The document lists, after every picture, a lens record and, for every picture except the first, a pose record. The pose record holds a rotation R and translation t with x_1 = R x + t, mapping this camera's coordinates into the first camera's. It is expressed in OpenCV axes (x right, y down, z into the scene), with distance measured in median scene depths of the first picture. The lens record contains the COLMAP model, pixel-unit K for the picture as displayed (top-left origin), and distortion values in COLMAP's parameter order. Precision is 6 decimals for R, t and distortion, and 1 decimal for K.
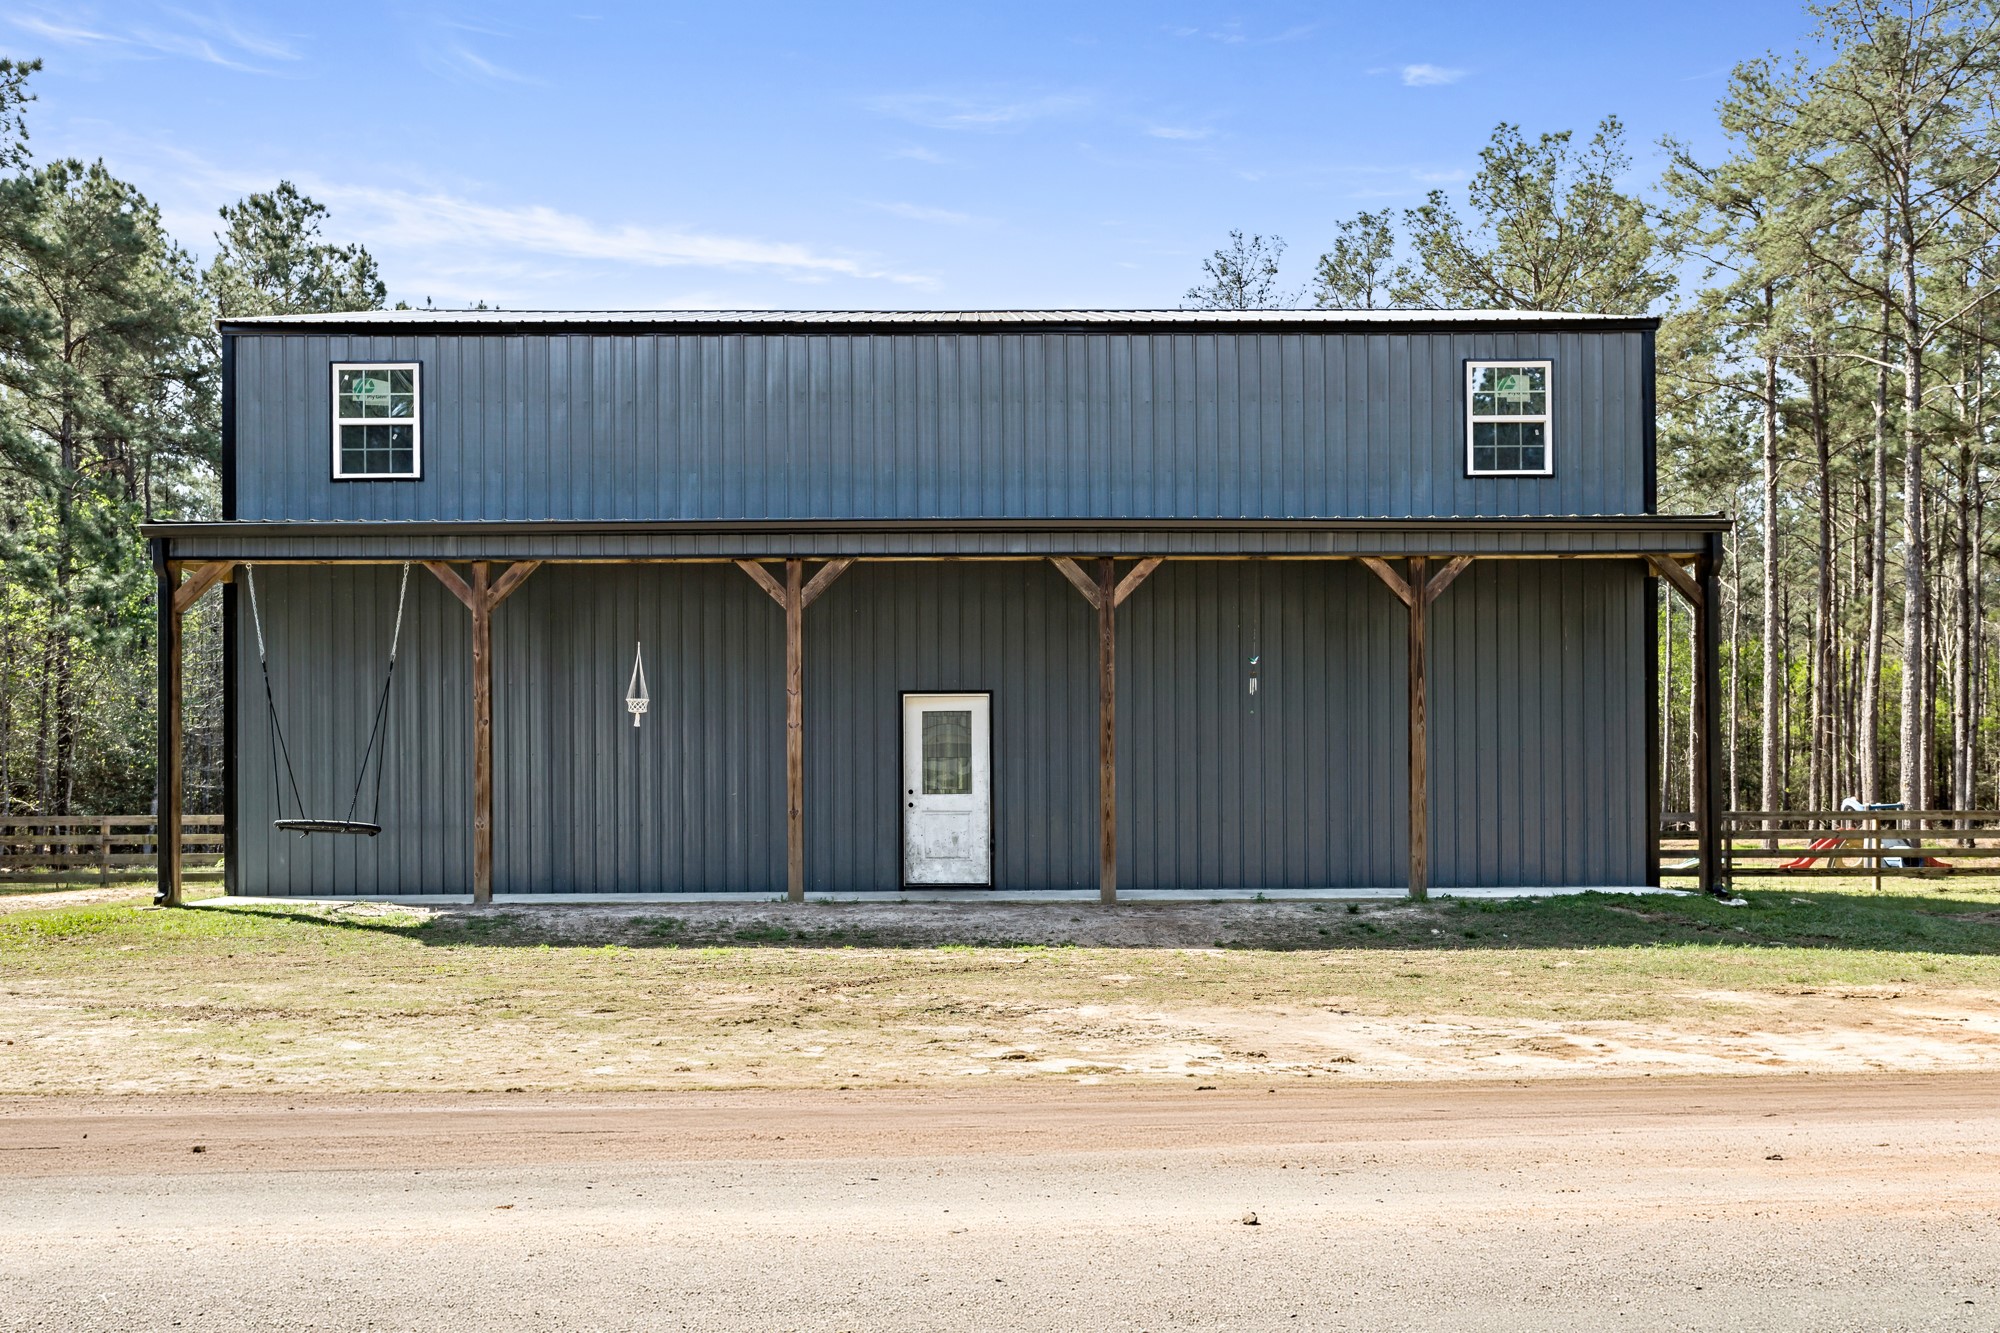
lens RADIAL K [[1630.8, 0, 994.5], [0, 1630.8, 675.8], [0, 0, 1]] dist [-0.020493, 0.004867]
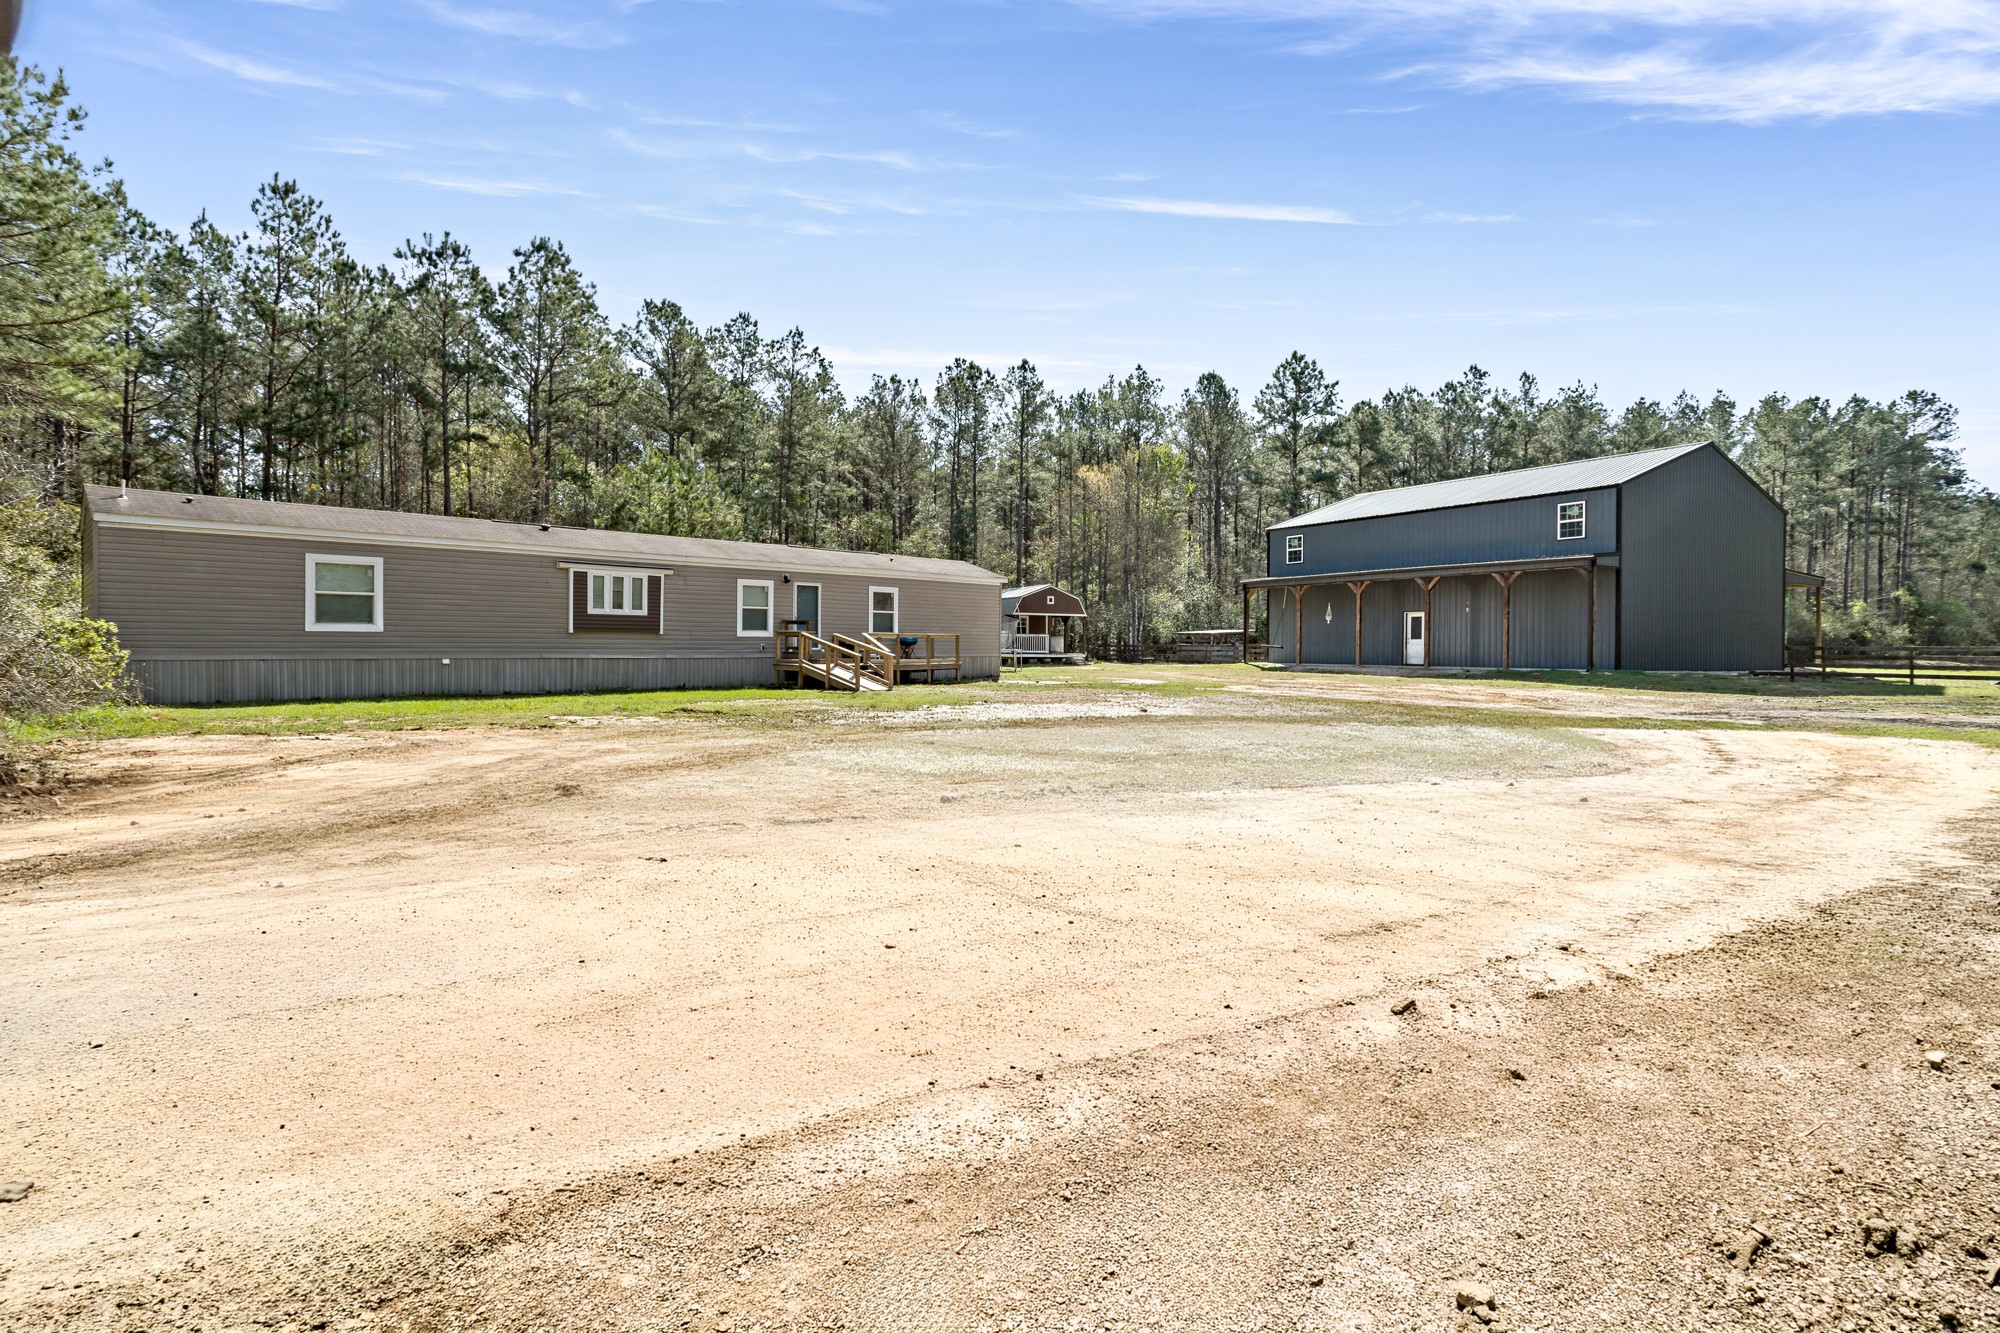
lens RADIAL K [[1075.2, 0, 999.7], [0, 1075.2, 676.0], [0, 0, 1]] dist [-0.002408, -0.001141]
pose [[0.518038, 0.034565, -0.854659, 1.632575], [0.056378, 0.995631, 0.074440, -0.082809], [0.853498, -0.086747, 0.513826, -1.095315]]
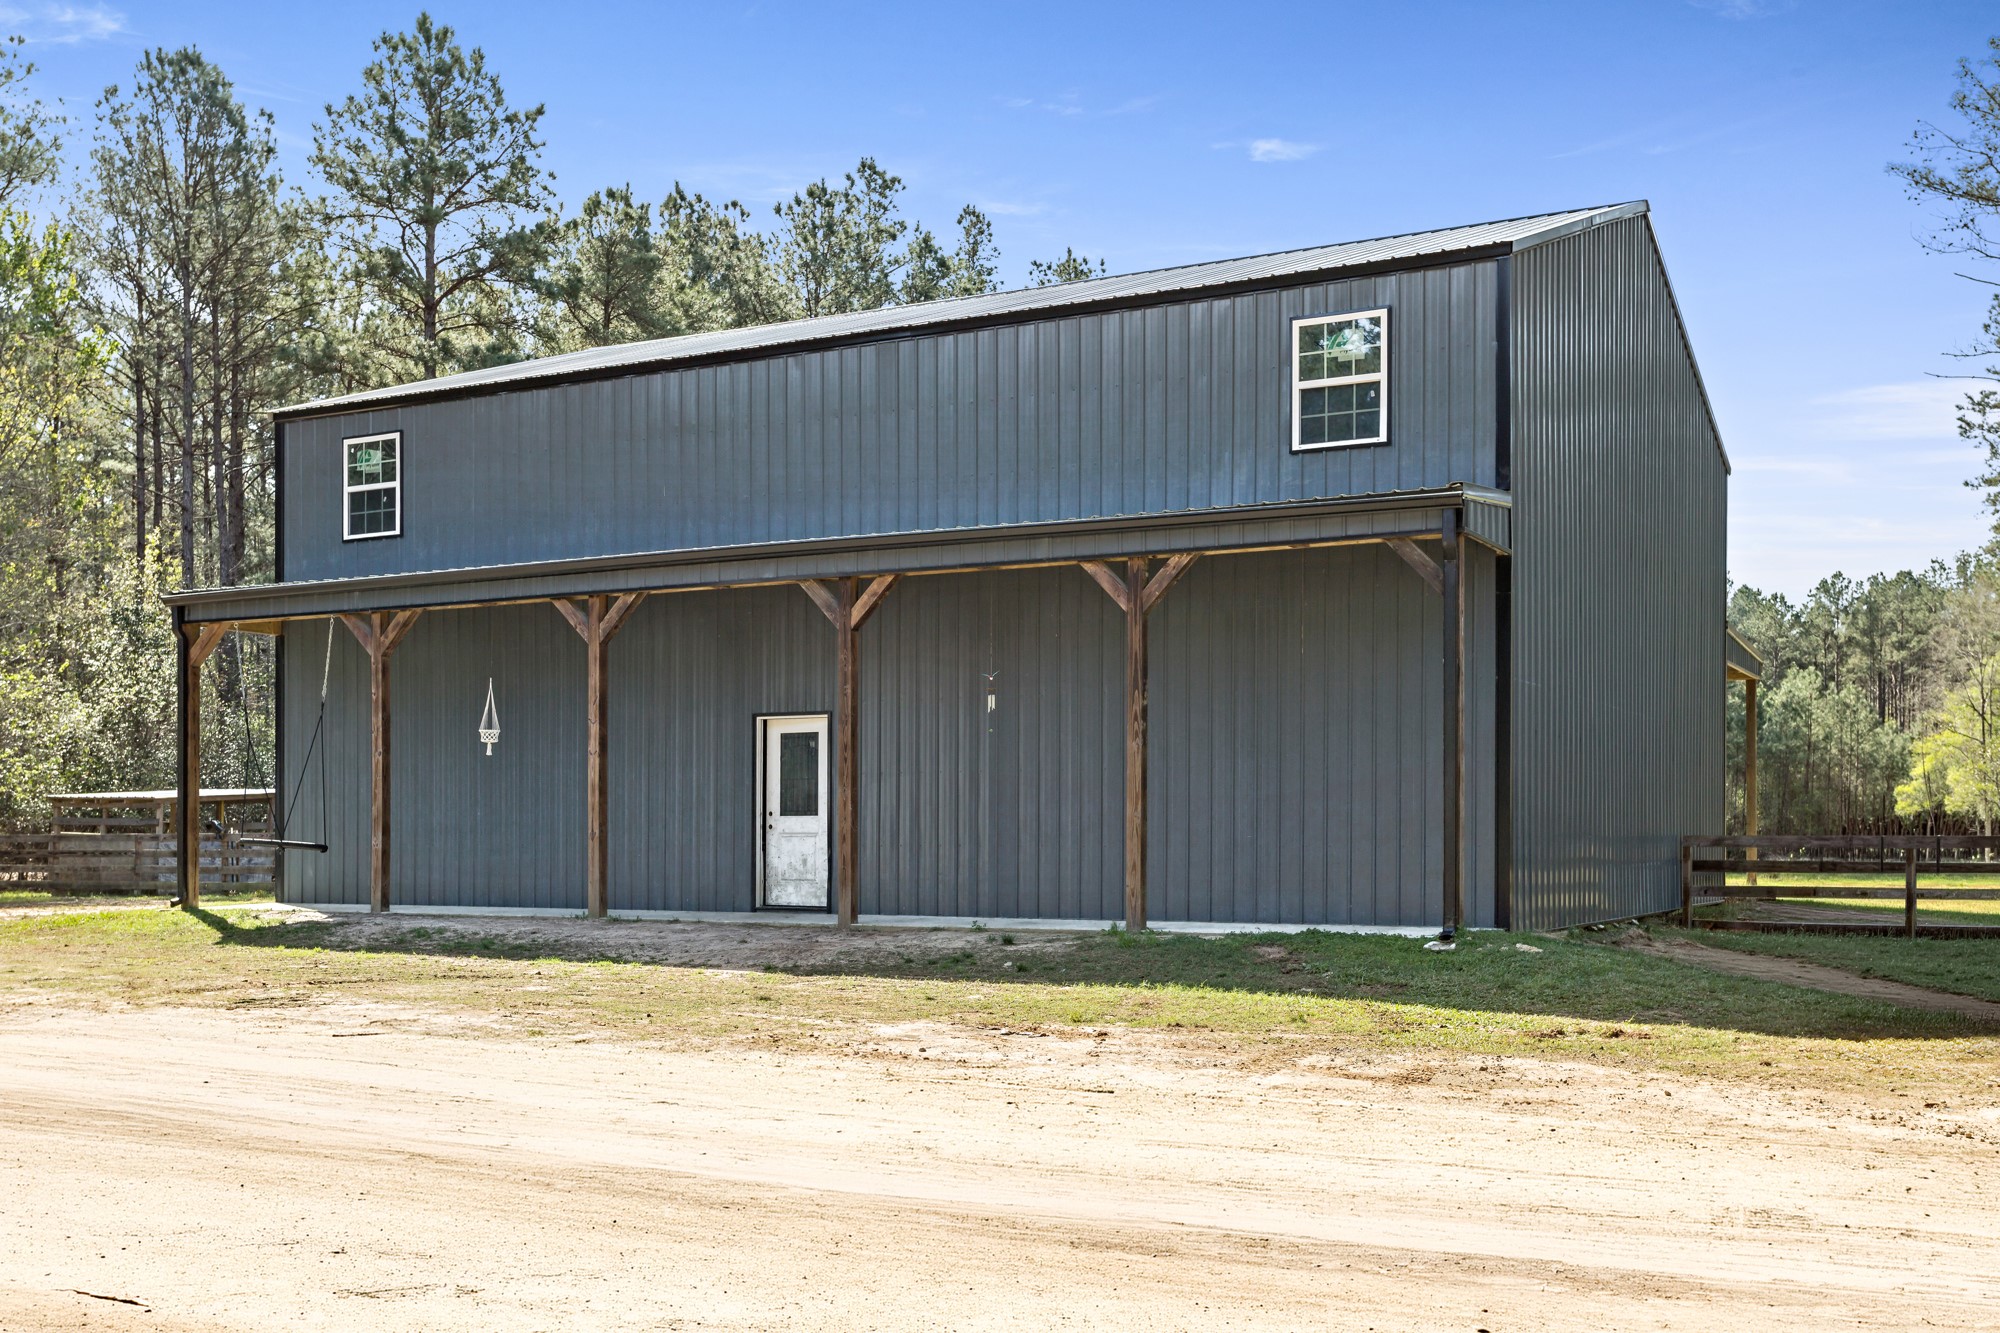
lens RADIAL K [[1960.6, 0, 1053.4], [0, 1960.6, 721.7], [0, 0, 1]] dist [0.006080, 0.000000]
pose [[0.885408, -0.021773, -0.464304, 0.707866], [0.034629, 0.999216, 0.019179, -0.003738], [0.463522, -0.033059, 0.885468, 0.007160]]
